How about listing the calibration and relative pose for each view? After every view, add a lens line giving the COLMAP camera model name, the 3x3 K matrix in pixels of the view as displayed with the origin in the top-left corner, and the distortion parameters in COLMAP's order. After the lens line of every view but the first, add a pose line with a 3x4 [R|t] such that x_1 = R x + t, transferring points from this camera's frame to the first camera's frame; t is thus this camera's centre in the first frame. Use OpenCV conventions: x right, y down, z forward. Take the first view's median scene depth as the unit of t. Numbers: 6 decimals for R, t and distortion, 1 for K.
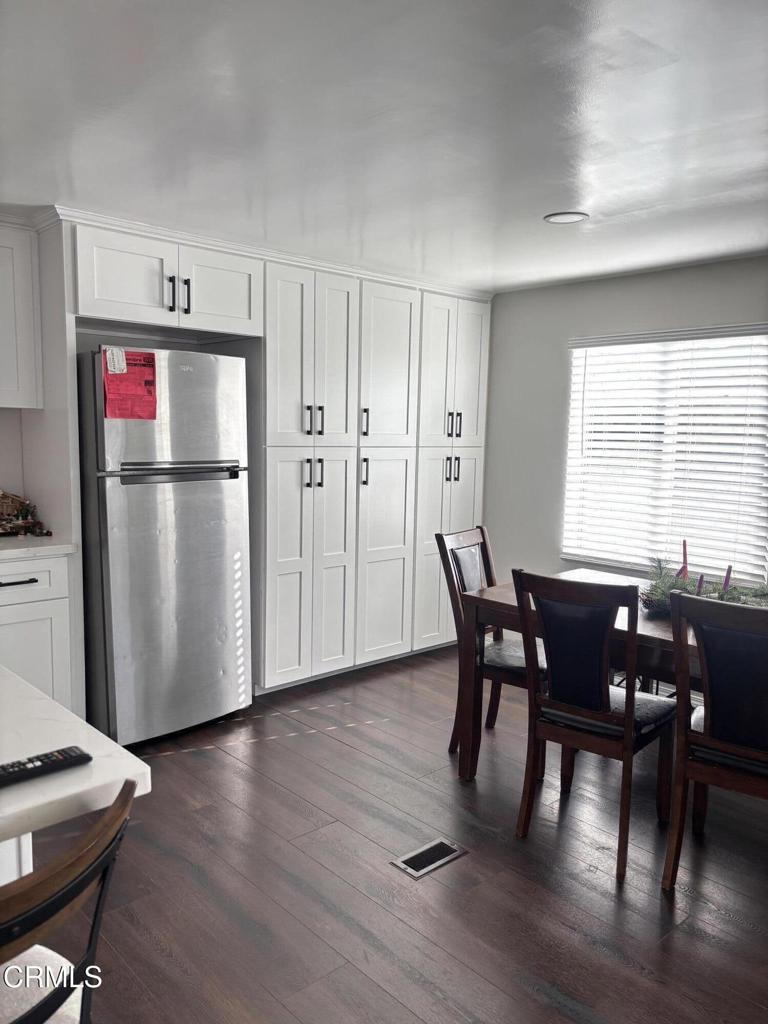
lens RADIAL K [[772.4, 0, 390.0], [0, 772.4, 521.5], [0, 0, 1]] dist [0.025539, -0.005796]
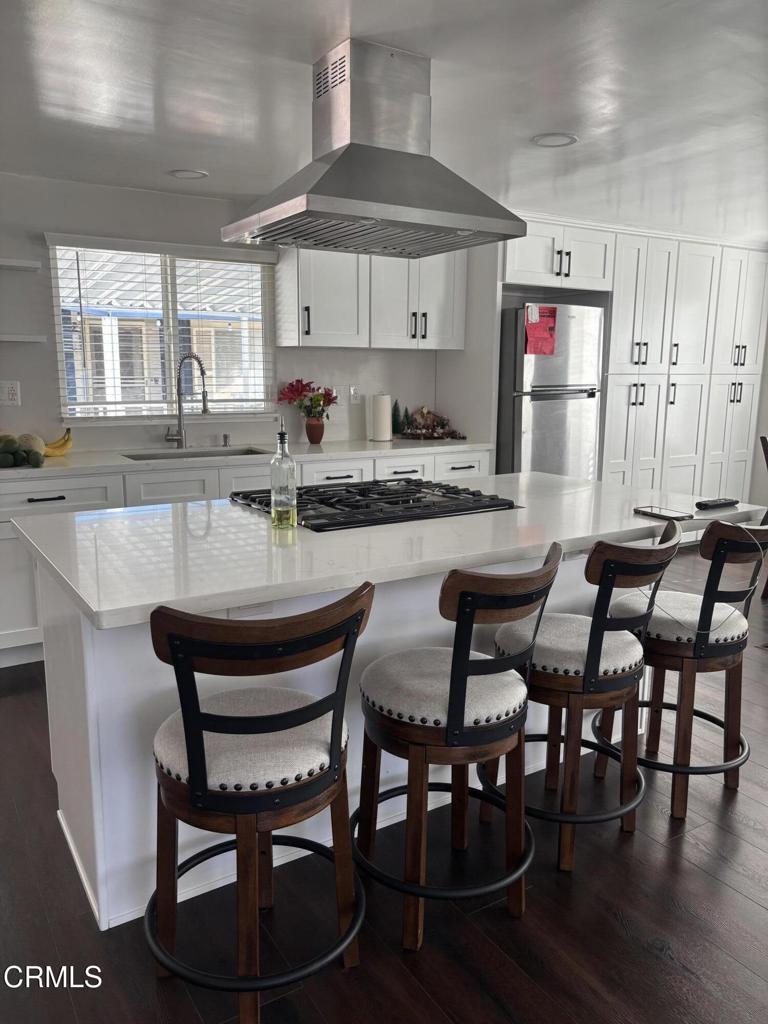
lens RADIAL K [[772.4, 0, 376.0], [0, 772.4, 509.0], [0, 0, 1]] dist [0.025539, -0.005796]
pose [[0.981512, 0.015642, -0.190761, -0.311243], [-0.004987, 0.998407, 0.056205, 0.064891], [0.191336, -0.054215, 0.980026, -0.418266]]
